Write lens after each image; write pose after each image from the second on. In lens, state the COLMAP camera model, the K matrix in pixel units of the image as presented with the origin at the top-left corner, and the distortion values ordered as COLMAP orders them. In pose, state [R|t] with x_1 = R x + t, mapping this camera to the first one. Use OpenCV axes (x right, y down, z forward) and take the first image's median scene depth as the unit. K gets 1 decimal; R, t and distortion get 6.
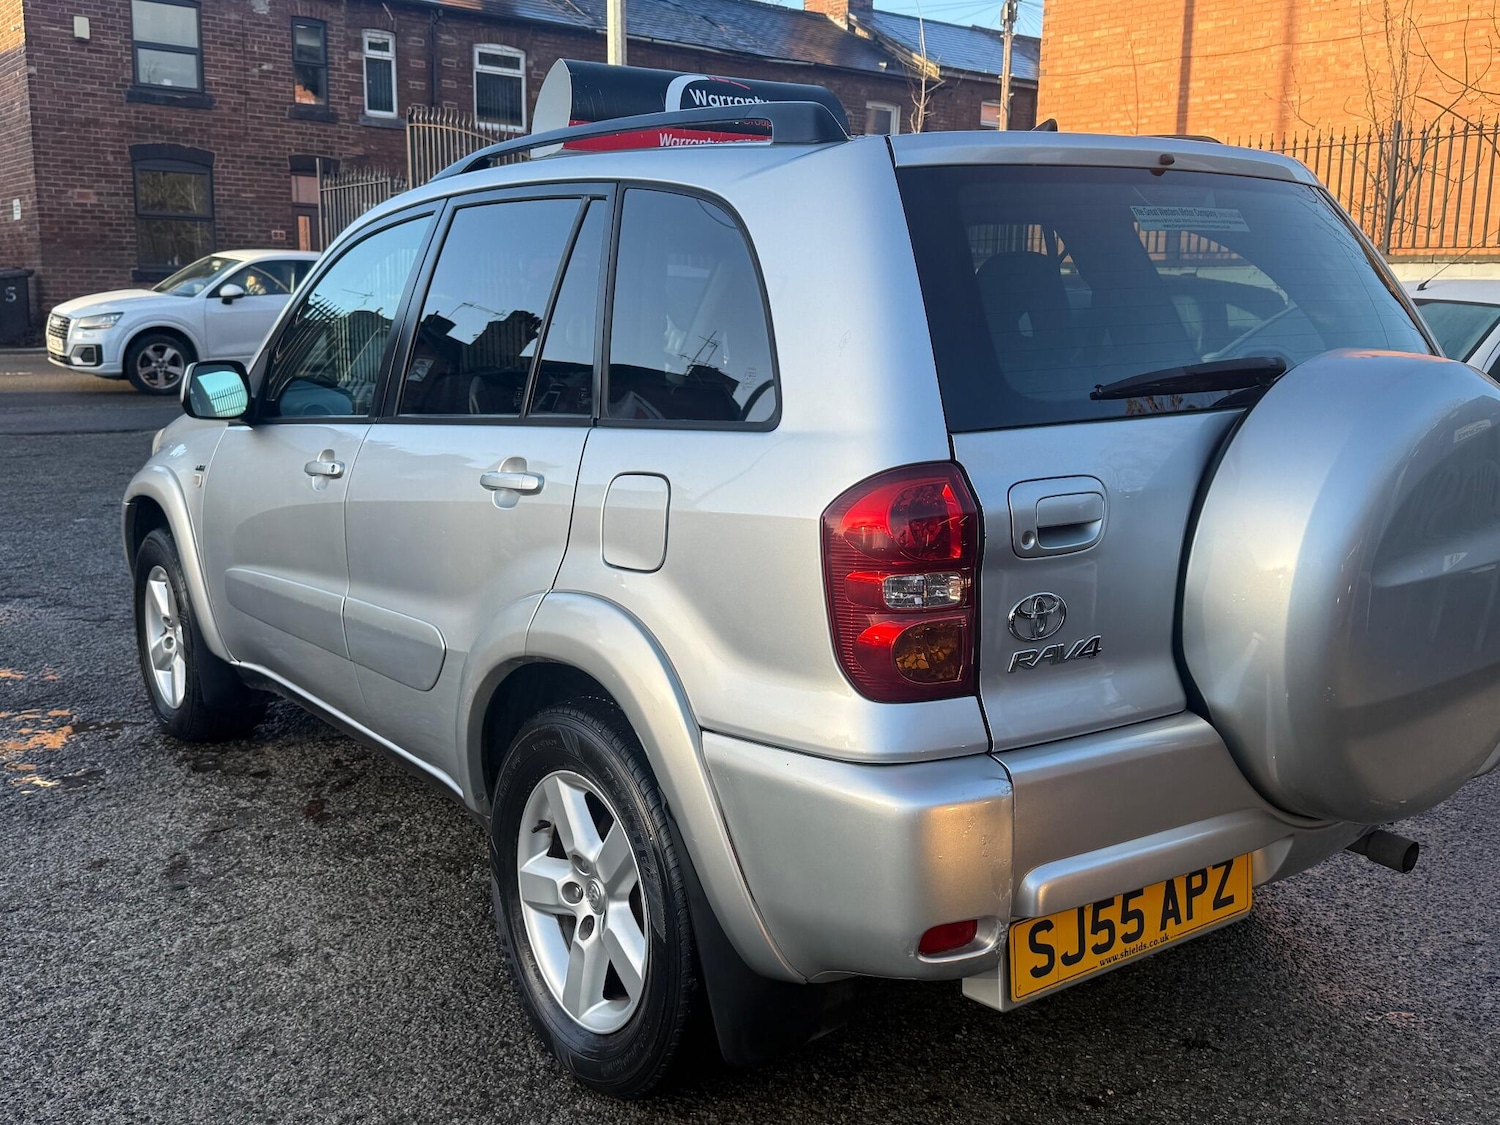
lens RADIAL K [[1404.7, 0, 741.4], [0, 1404.7, 564.2], [0, 0, 1]] dist [0.189252, -0.399044]
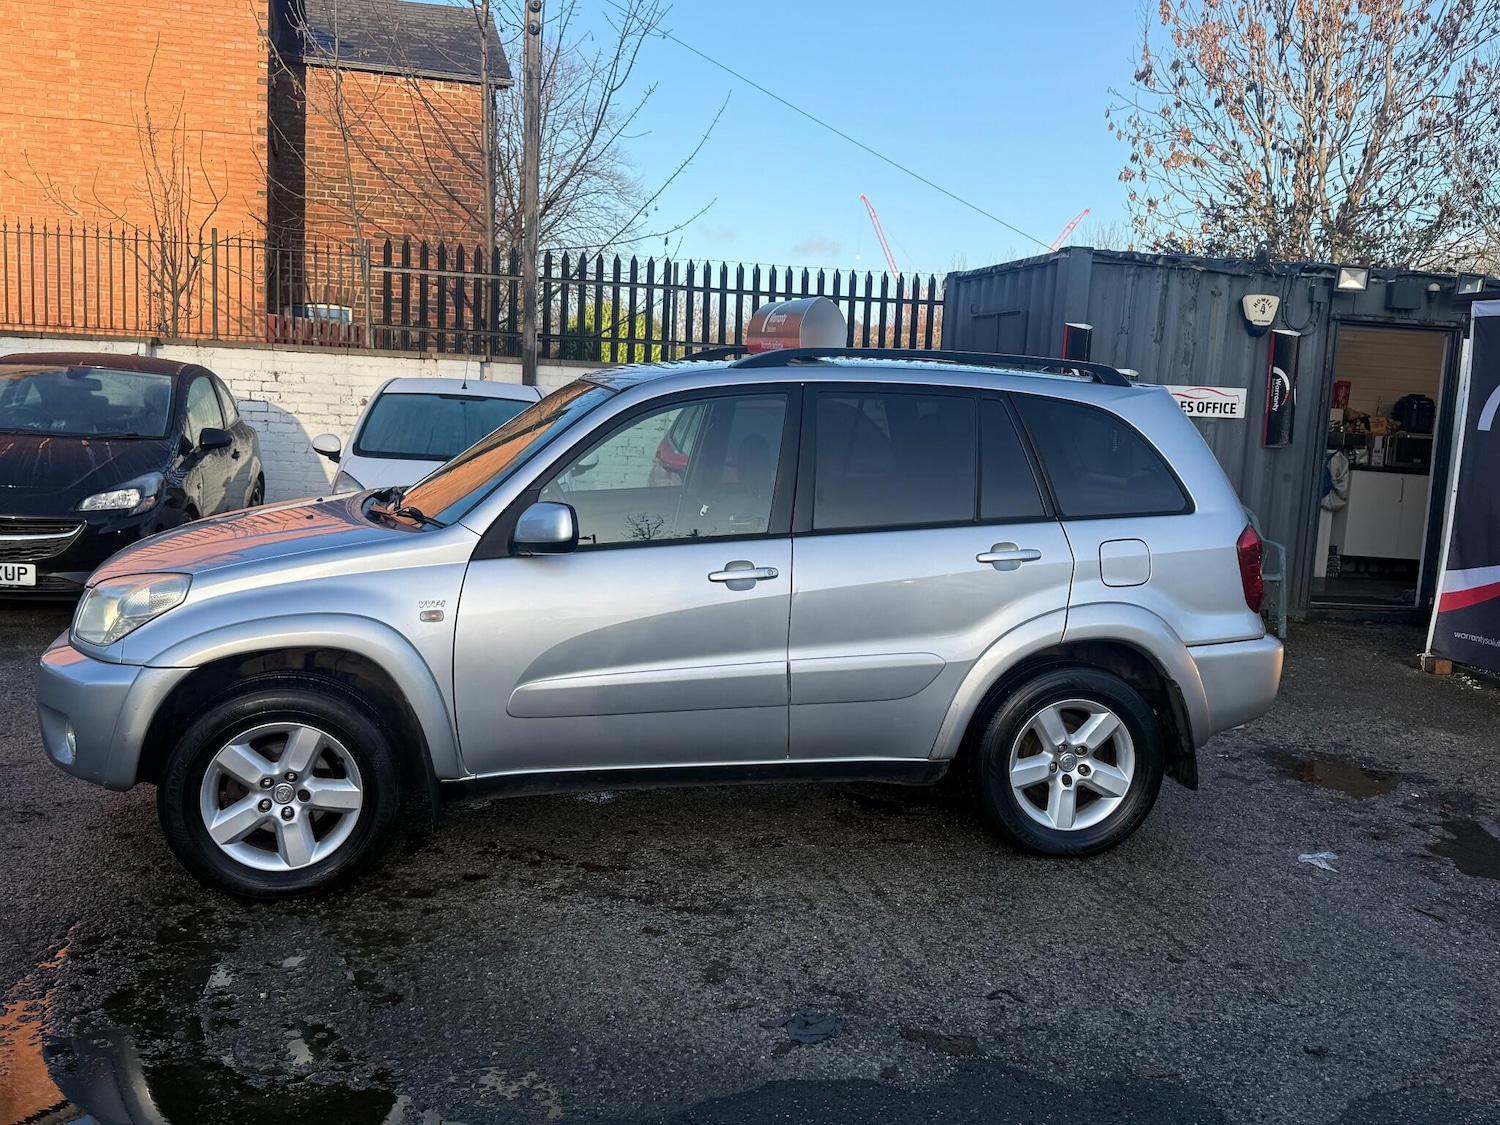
lens RADIAL K [[1392.3, 0, 750.0], [0, 1392.3, 562.5], [0, 0, 1]] dist [0.131280, -0.188104]
pose [[0.392351, -0.113261, 0.912816, -1.586006], [0.131485, 0.989104, 0.066211, -0.174880], [-0.910369, 0.094044, 0.402968, 0.473924]]
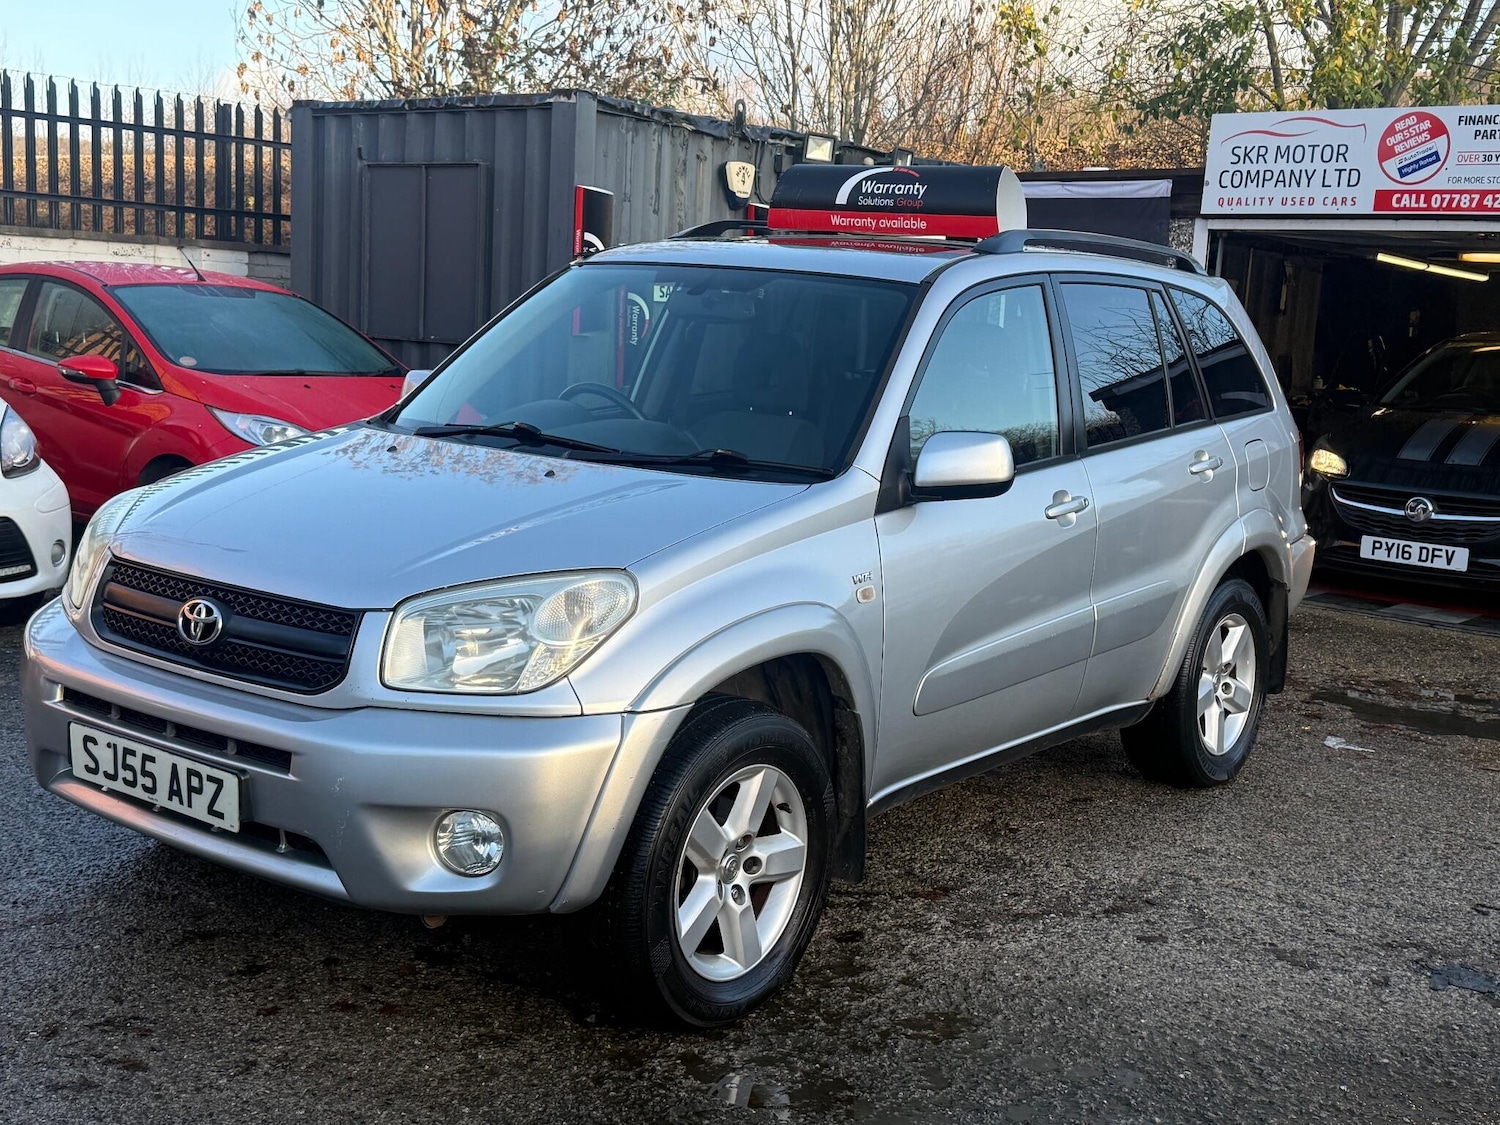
lens RADIAL K [[1783.7, 0, 750.0], [0, 1783.7, 562.5], [0, 0, 1]] dist [0.210082, -0.485349]
pose [[-0.282063, -0.161419, 0.945719, -1.656490], [0.128258, 0.970552, 0.203911, -0.364344], [-0.950784, 0.178812, -0.253053, 1.684204]]
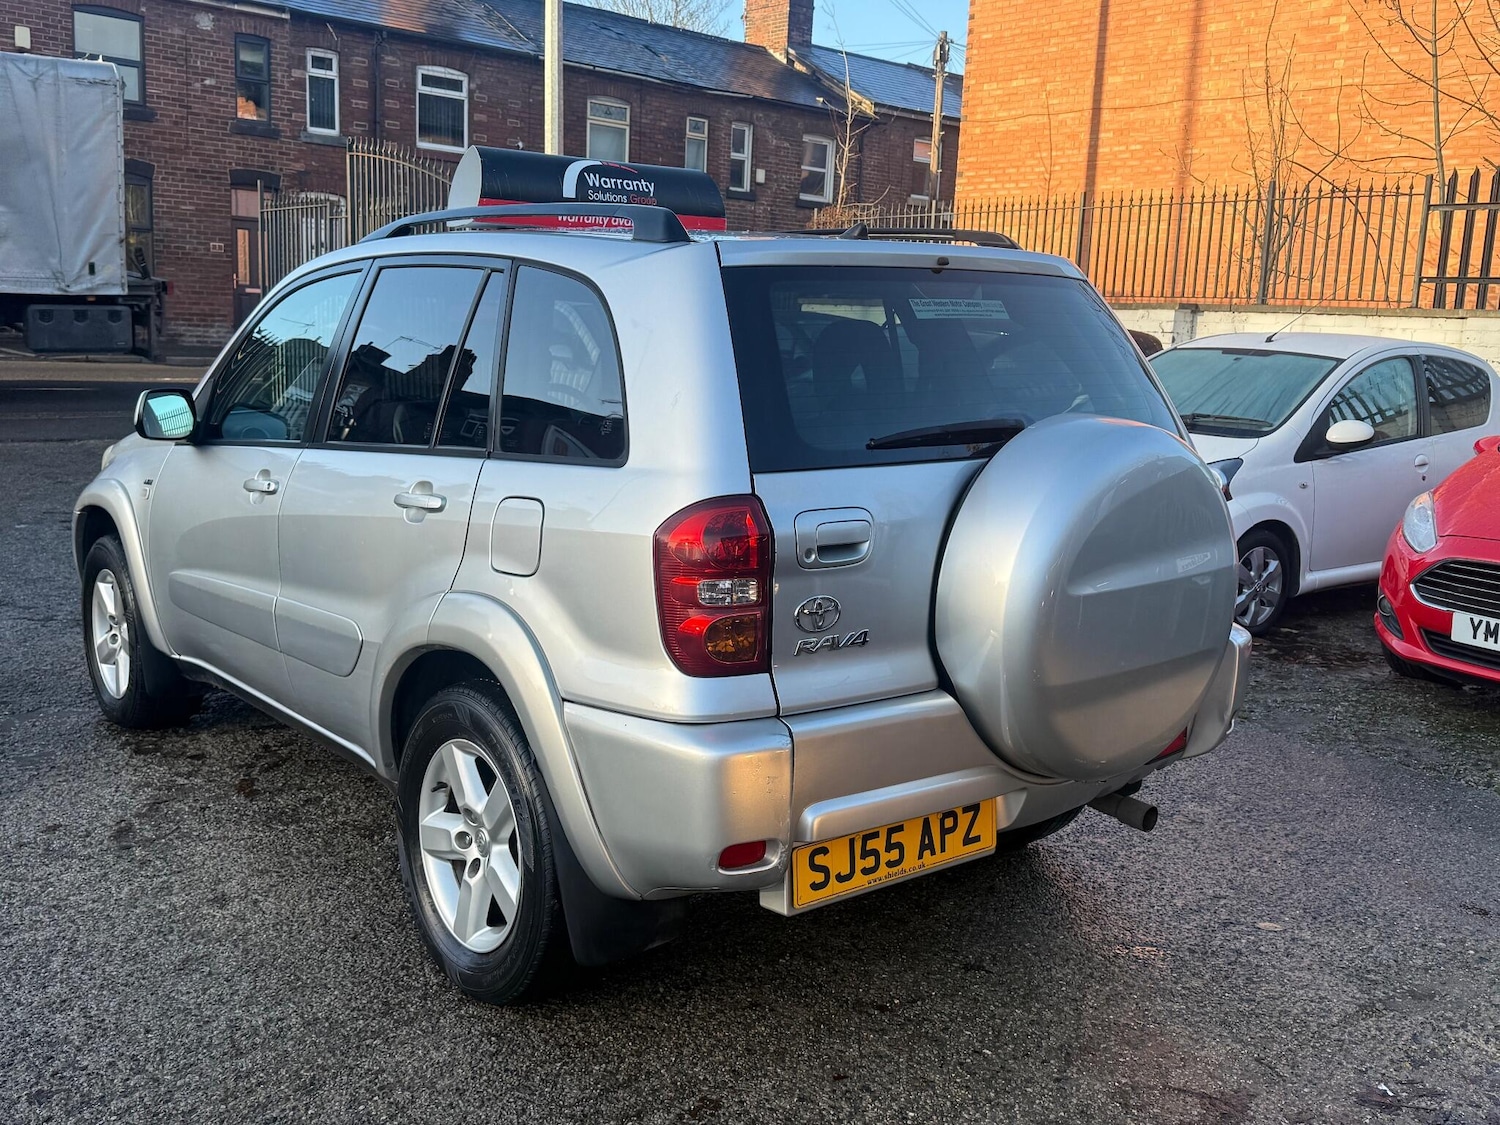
lens RADIAL K [[1407.3, 0, 758.2], [0, 1407.3, 564.1], [0, 0, 1]] dist [0.175936, -0.354674]
pose [[0.998434, 0.017391, 0.053172, 0.051919], [-0.016671, 0.999764, -0.013960, 0.006353], [-0.053402, 0.013052, 0.998488, -0.190107]]
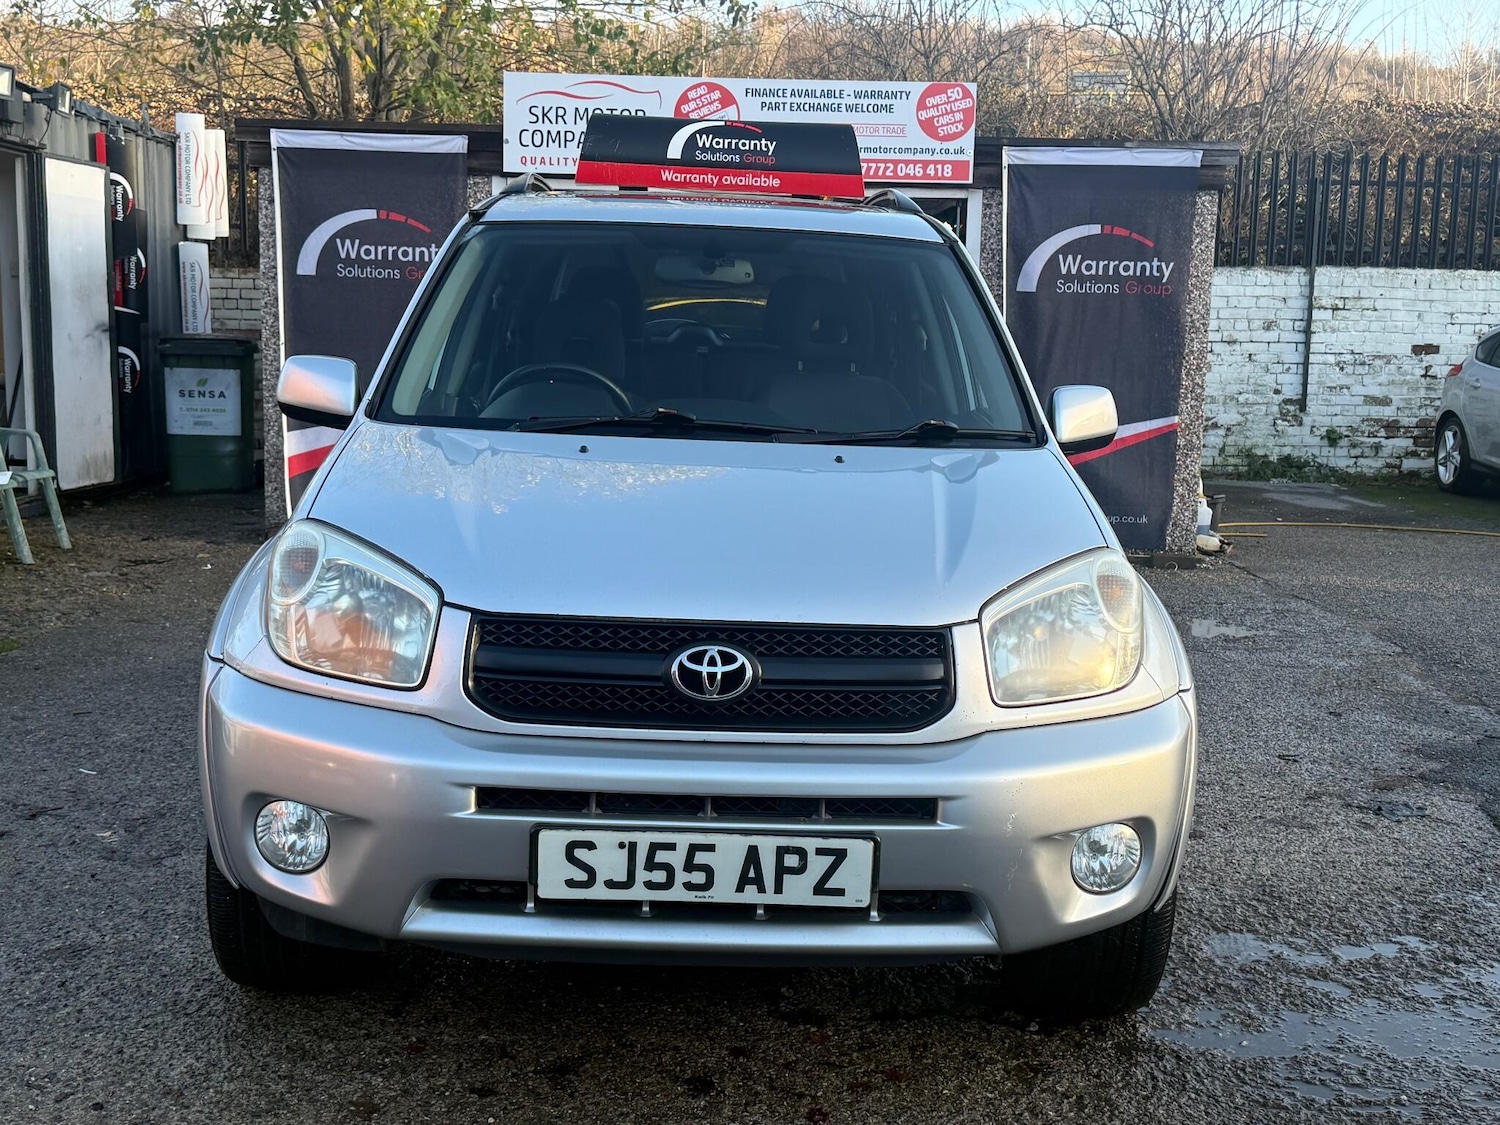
lens RADIAL K [[1781.3, 0, 744.0], [0, 1781.3, 576.8], [0, 0, 1]] dist [0.230314, -0.619136]
pose [[-0.821117, -0.114995, 0.559055, -1.004954], [0.074780, 0.949375, 0.305116, -0.466480], [-0.565840, 0.292342, -0.770948, 2.420245]]
